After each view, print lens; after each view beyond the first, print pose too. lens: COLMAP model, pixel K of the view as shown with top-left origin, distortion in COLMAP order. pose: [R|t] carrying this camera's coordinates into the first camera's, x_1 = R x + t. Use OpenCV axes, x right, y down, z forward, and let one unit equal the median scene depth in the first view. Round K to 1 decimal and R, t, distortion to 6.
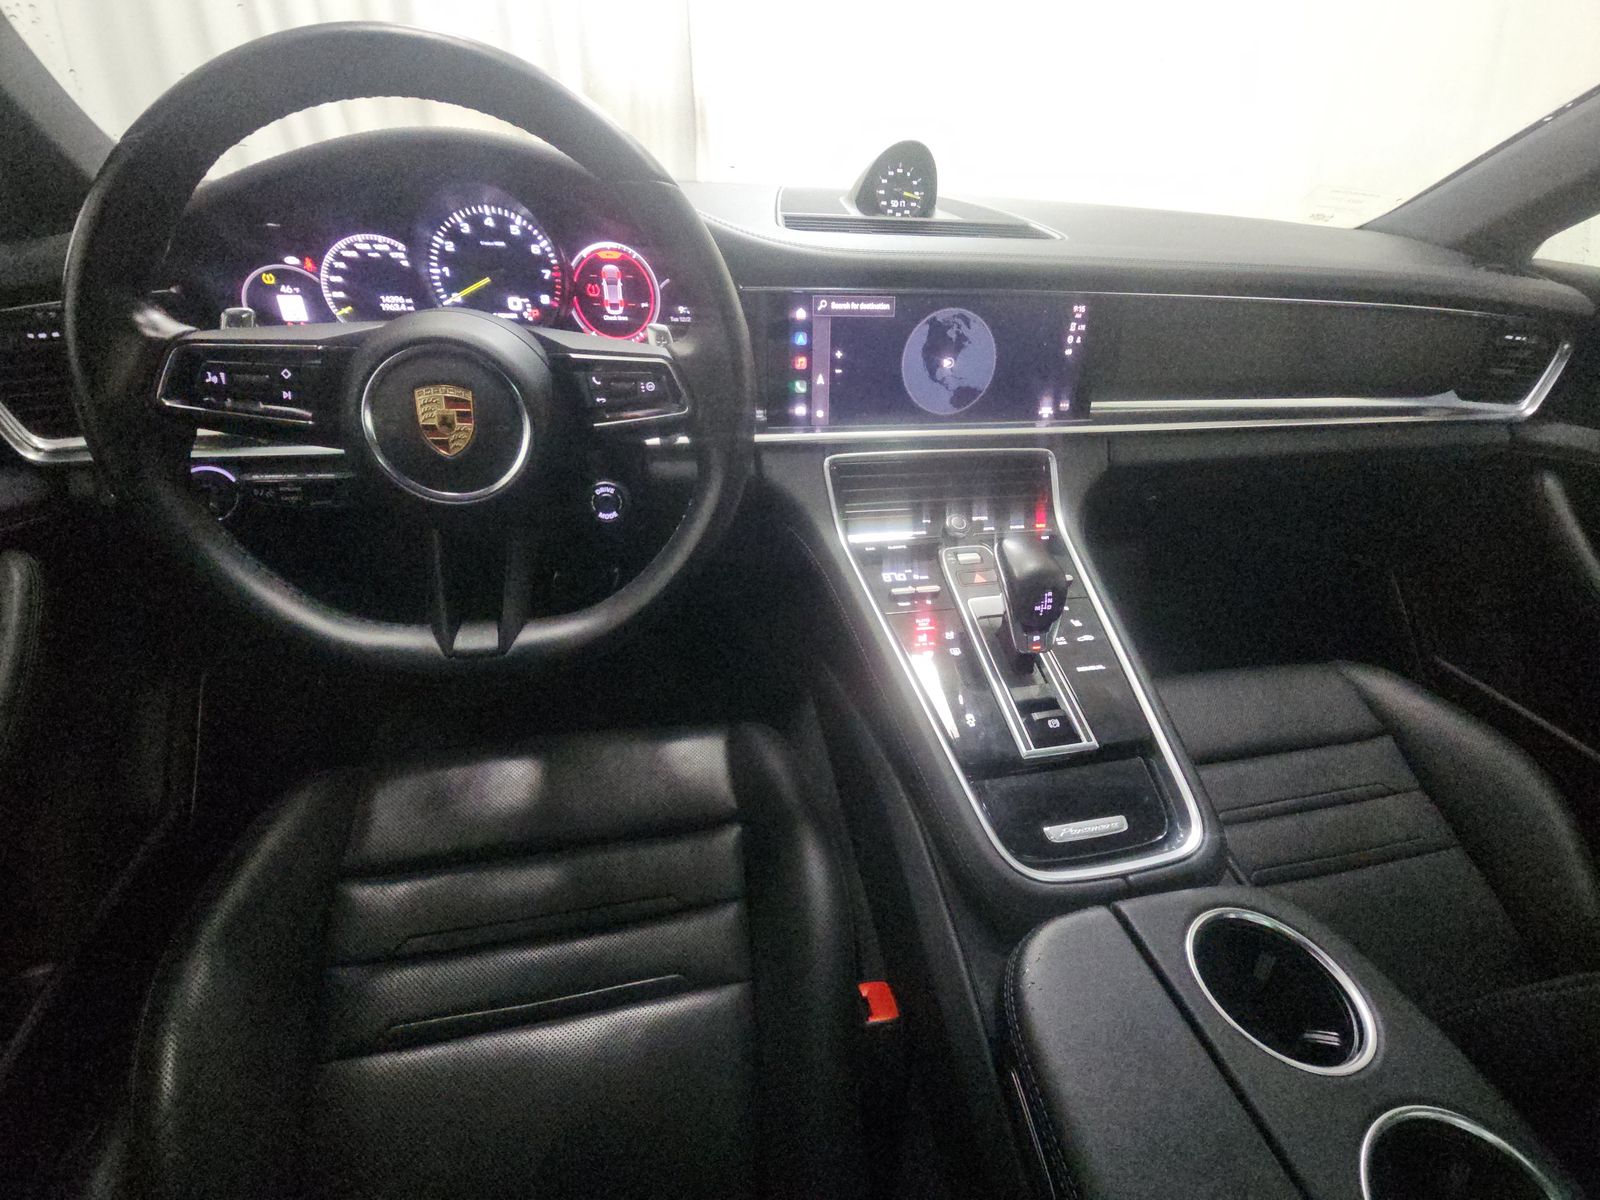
lens RADIAL K [[638.8, 0, 803.2], [0, 638.8, 608.5], [0, 0, 1]] dist [-0.016996, -0.002409]
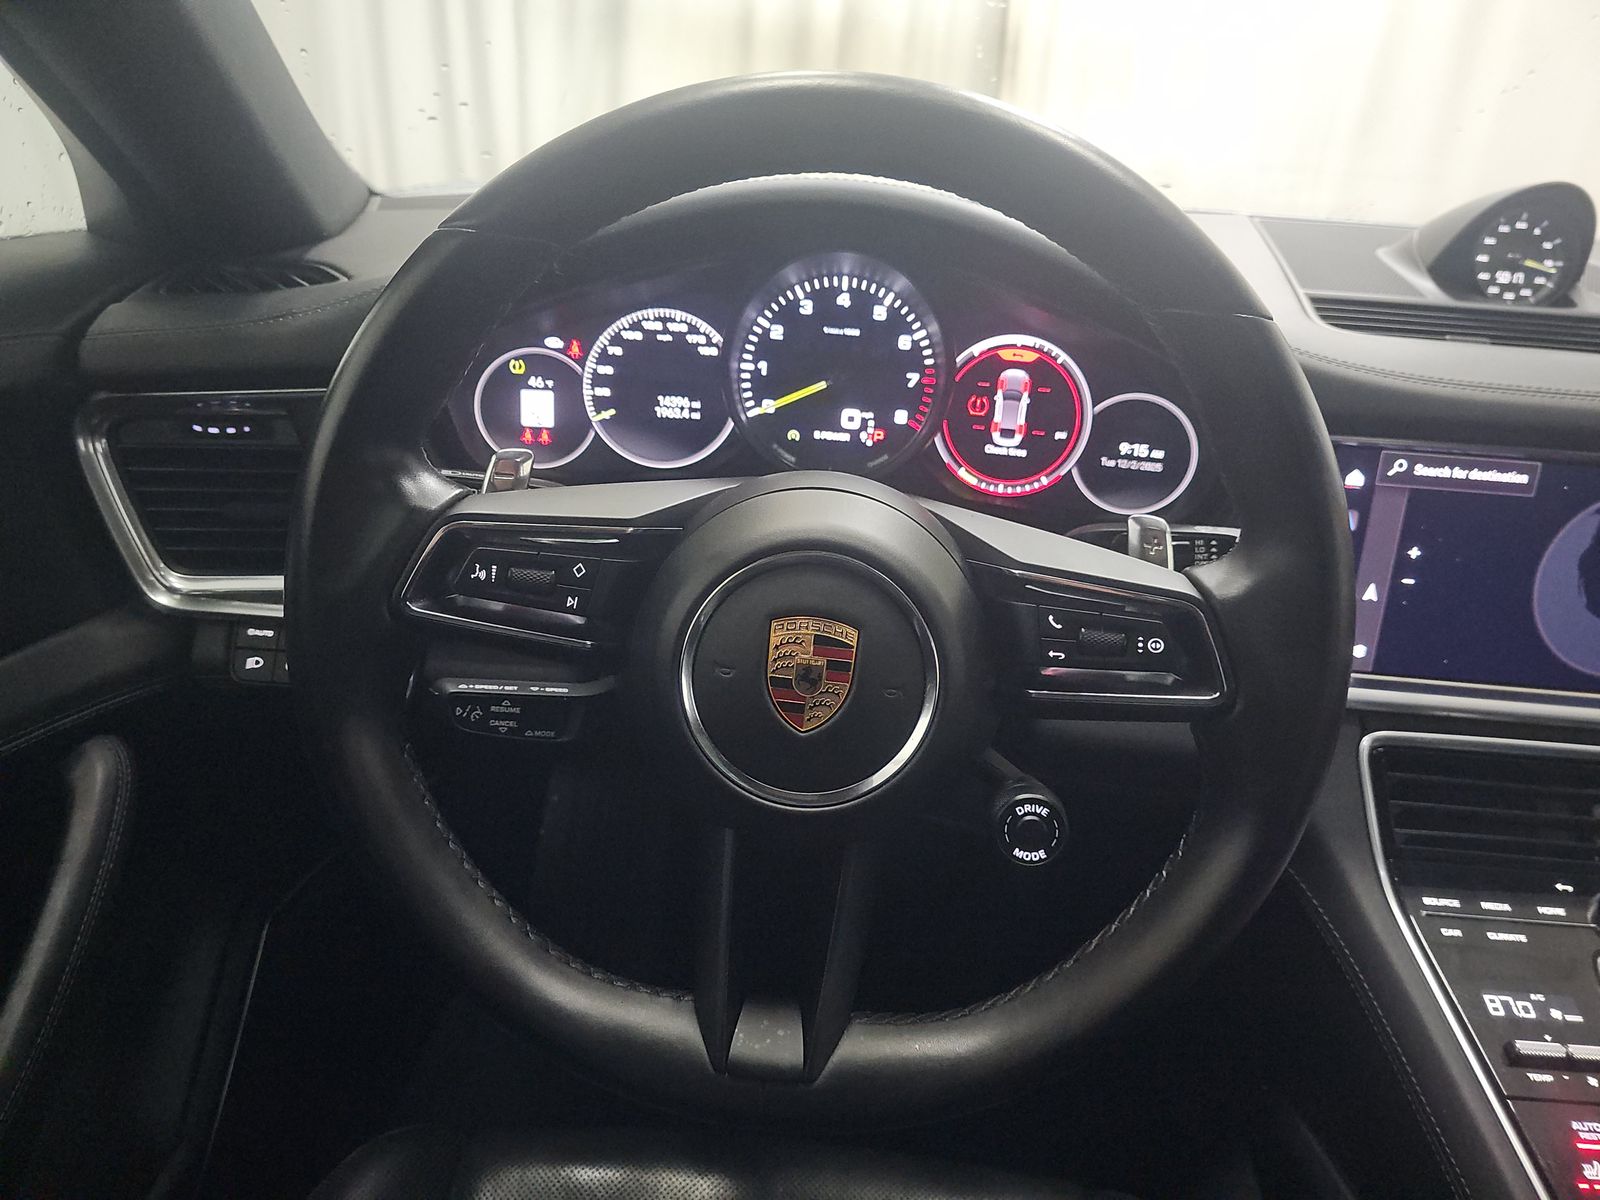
lens RADIAL K [[1049.0, 0, 785.1], [0, 1049.0, 599.4], [0, 0, 1]] dist [-0.001793, -0.022503]
pose [[0.961588, 0.124545, -0.244614, -0.258364], [-0.163438, 0.975737, -0.145686, -0.158619], [0.220535, 0.180069, 0.958613, 0.042949]]
